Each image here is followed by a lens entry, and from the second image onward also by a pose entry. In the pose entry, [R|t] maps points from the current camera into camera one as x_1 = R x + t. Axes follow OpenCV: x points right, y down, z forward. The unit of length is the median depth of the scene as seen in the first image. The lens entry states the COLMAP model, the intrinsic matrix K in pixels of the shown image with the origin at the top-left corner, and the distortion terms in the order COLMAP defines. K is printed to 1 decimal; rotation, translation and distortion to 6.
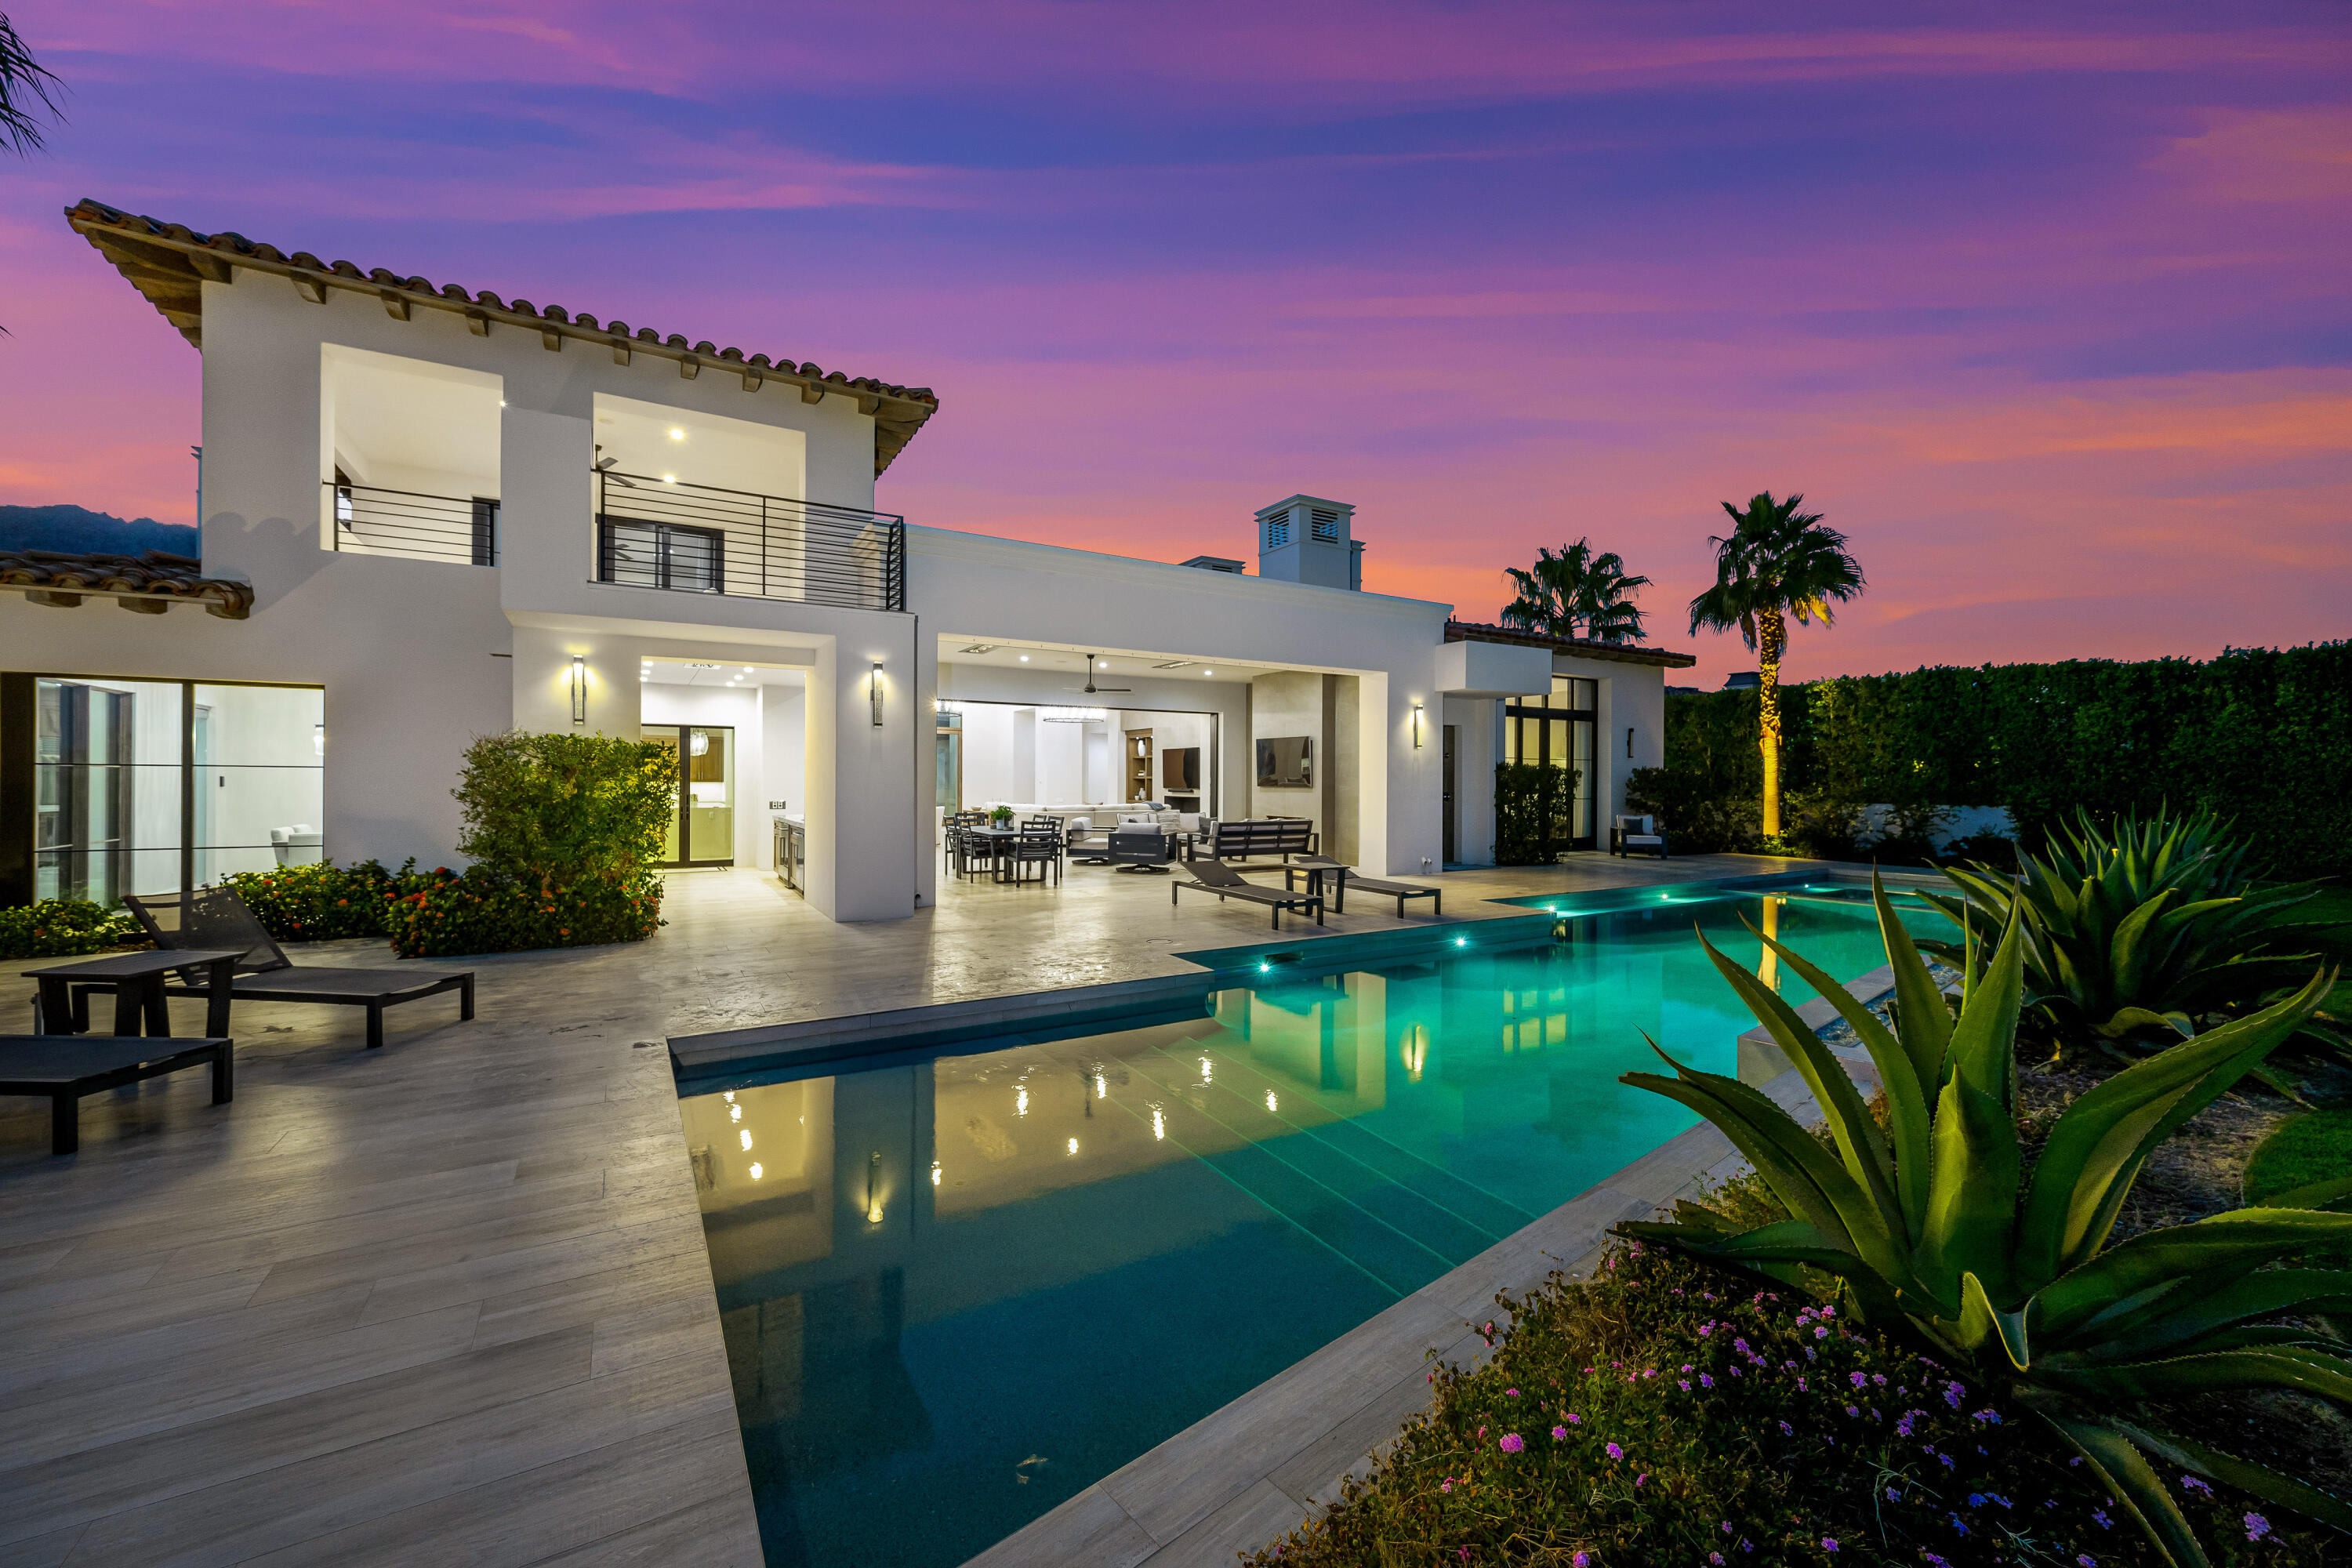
lens RADIAL K [[940.9, 0, 1162.8], [0, 940.9, 778.1], [0, 0, 1]] dist [0.001835, 0.000292]
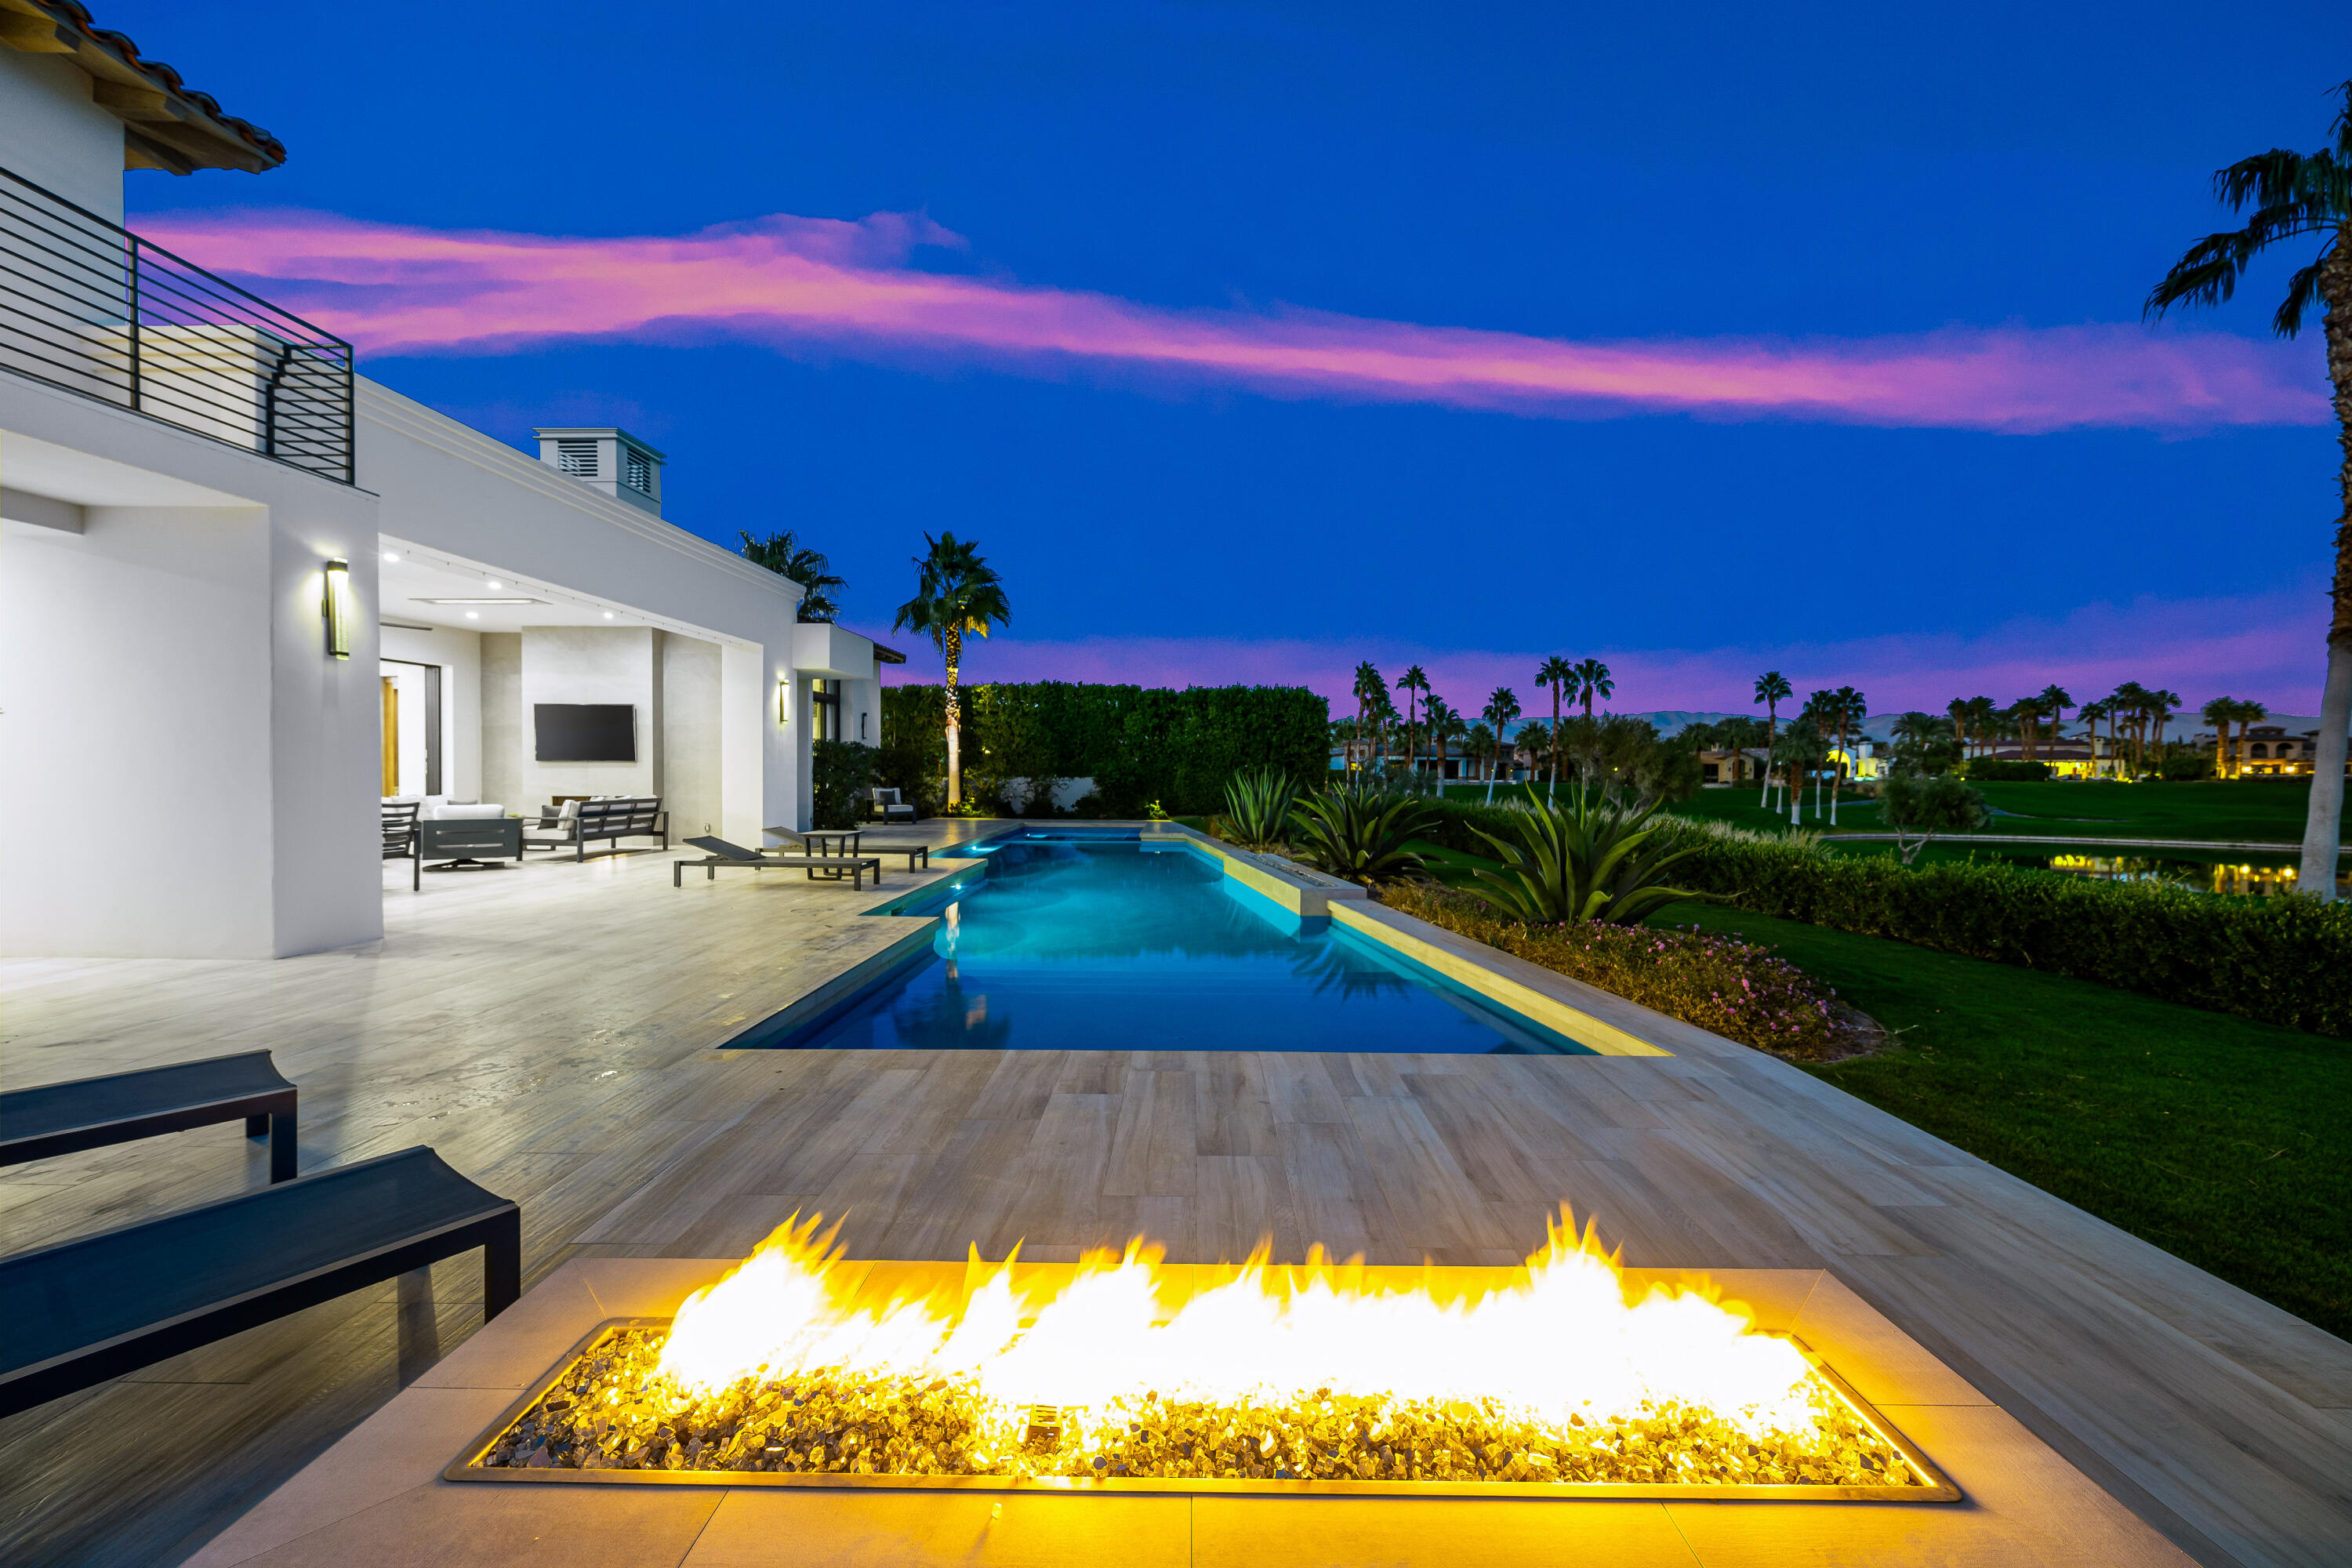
lens RADIAL K [[940.9, 0, 1195.1], [0, 940.9, 782.8], [0, 0, 1]] dist [0.001835, 0.000292]
pose [[0.514635, -0.013668, 0.857300, -0.325436], [-0.003076, 0.999837, 0.017787, 0.012040], [-0.857404, -0.011790, 0.514509, 0.079539]]
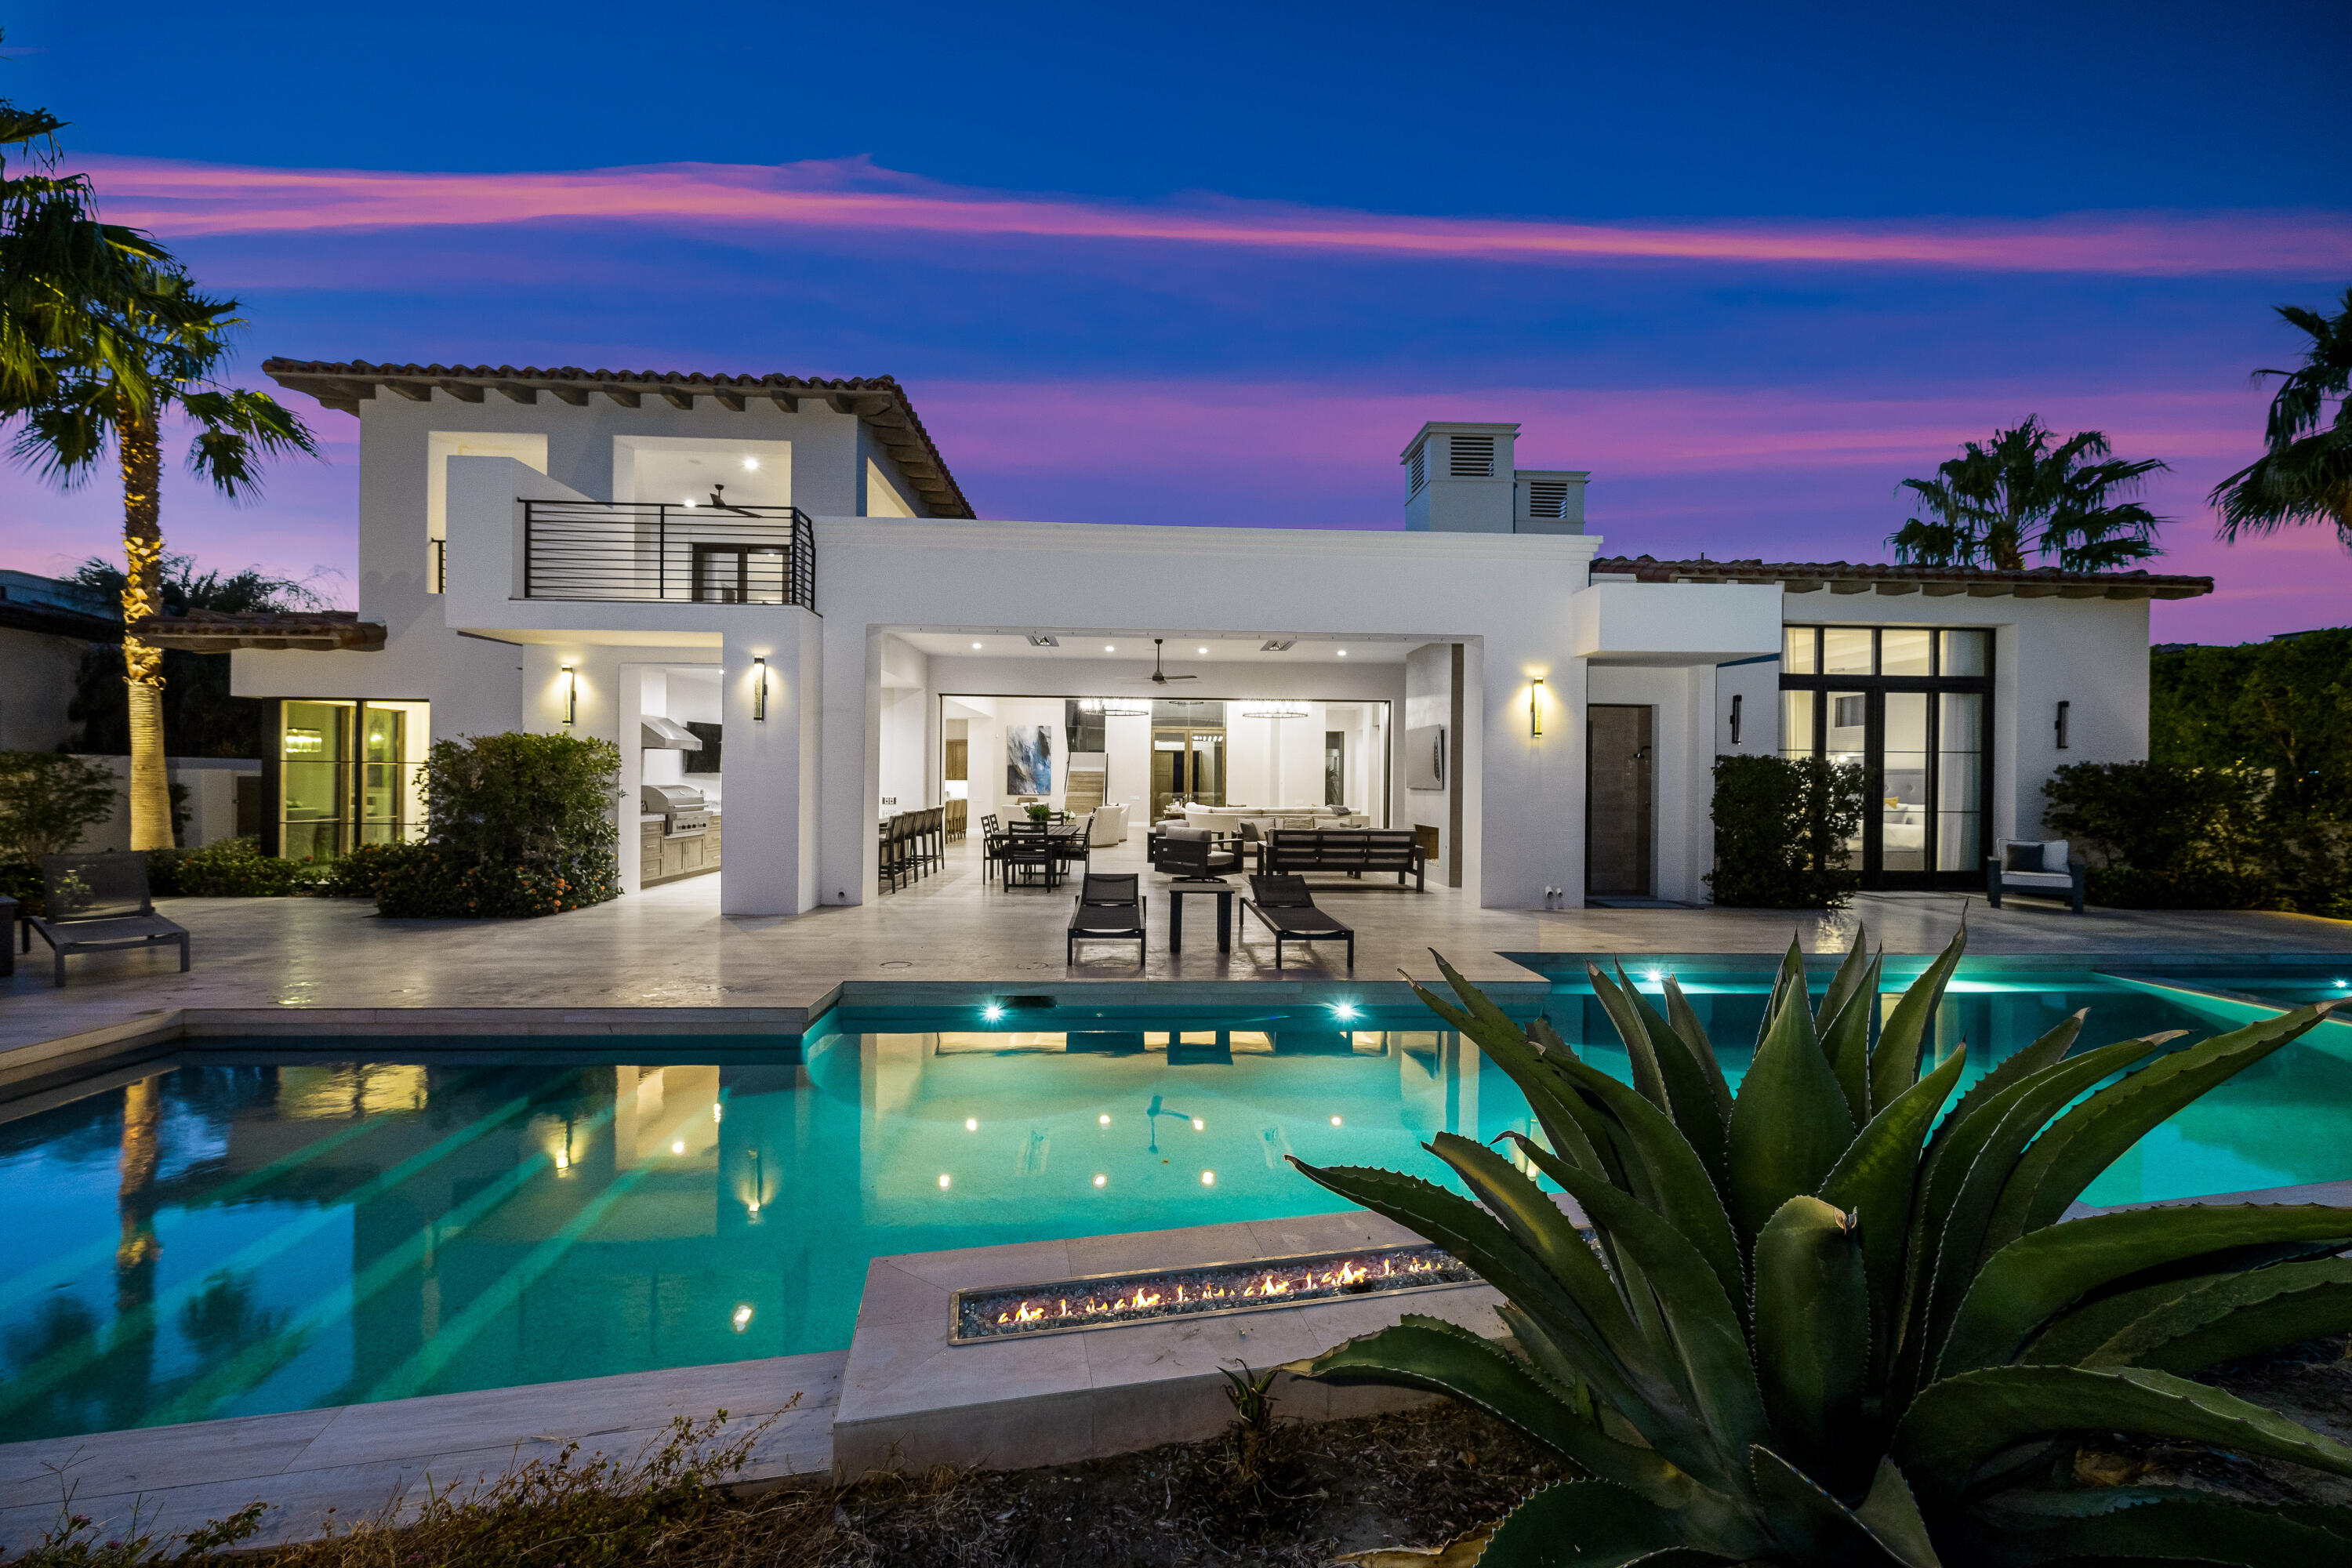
lens RADIAL K [[940.9, 0, 1159.8], [0, 940.9, 776.0], [0, 0, 1]] dist [0.001835, 0.000292]
pose [[0.879483, 0.001748, -0.475927, 0.314787], [-0.004904, 0.999973, -0.005389, 0.003889], [0.475905, 0.007073, 0.879468, 0.188322]]
